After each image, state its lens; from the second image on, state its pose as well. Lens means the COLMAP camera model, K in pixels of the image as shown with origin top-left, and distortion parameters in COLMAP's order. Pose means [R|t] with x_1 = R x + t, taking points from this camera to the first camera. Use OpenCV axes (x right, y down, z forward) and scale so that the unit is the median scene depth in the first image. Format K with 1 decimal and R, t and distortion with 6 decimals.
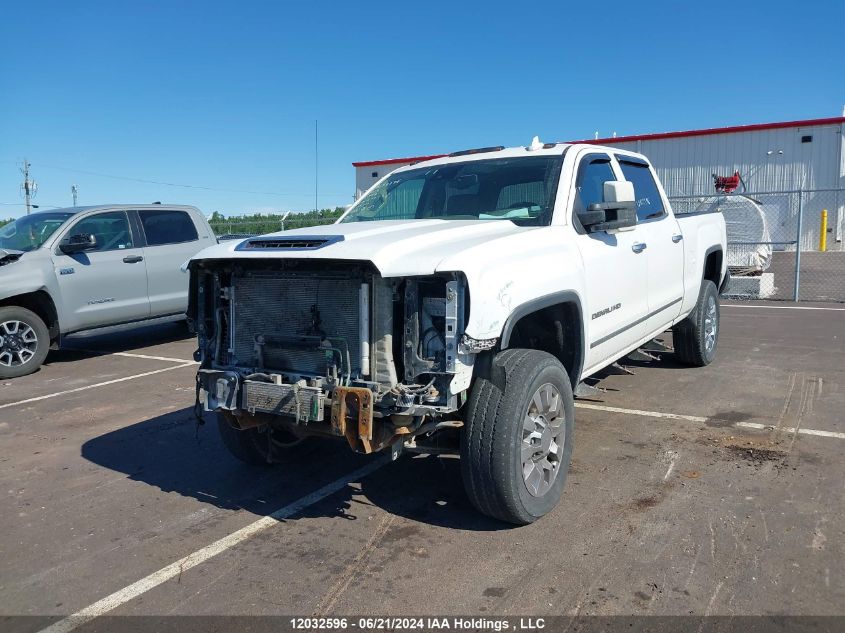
lens RADIAL K [[679.4, 0, 422.5], [0, 679.4, 316.5], [0, 0, 1]] dist [0.055375, -0.064412]
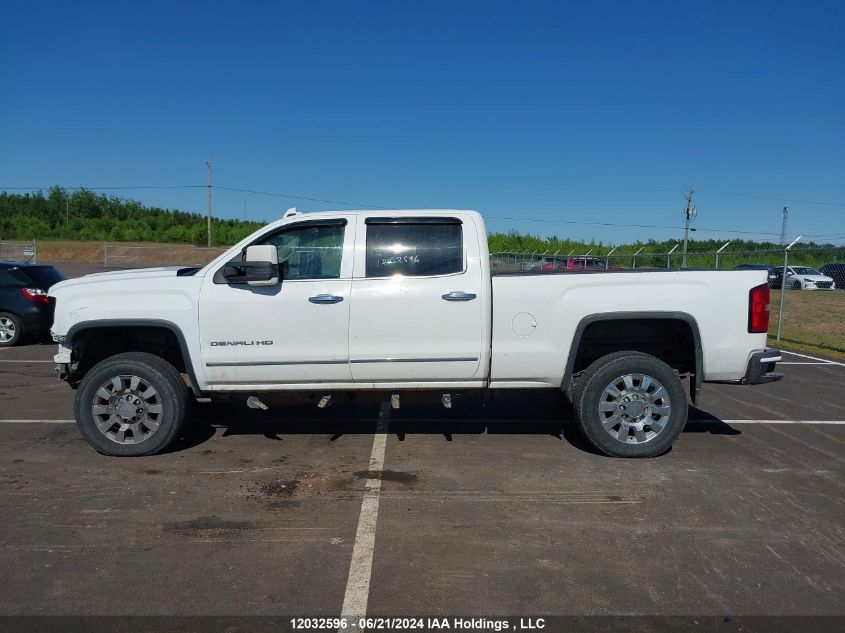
lens RADIAL K [[679.4, 0, 422.5], [0, 679.4, 316.5], [0, 0, 1]] dist [0.055375, -0.064412]
pose [[0.533970, 0.108093, -0.838566, 1.610864], [-0.129931, 0.990504, 0.044942, -0.171135], [0.835460, 0.084958, 0.542944, 0.591610]]
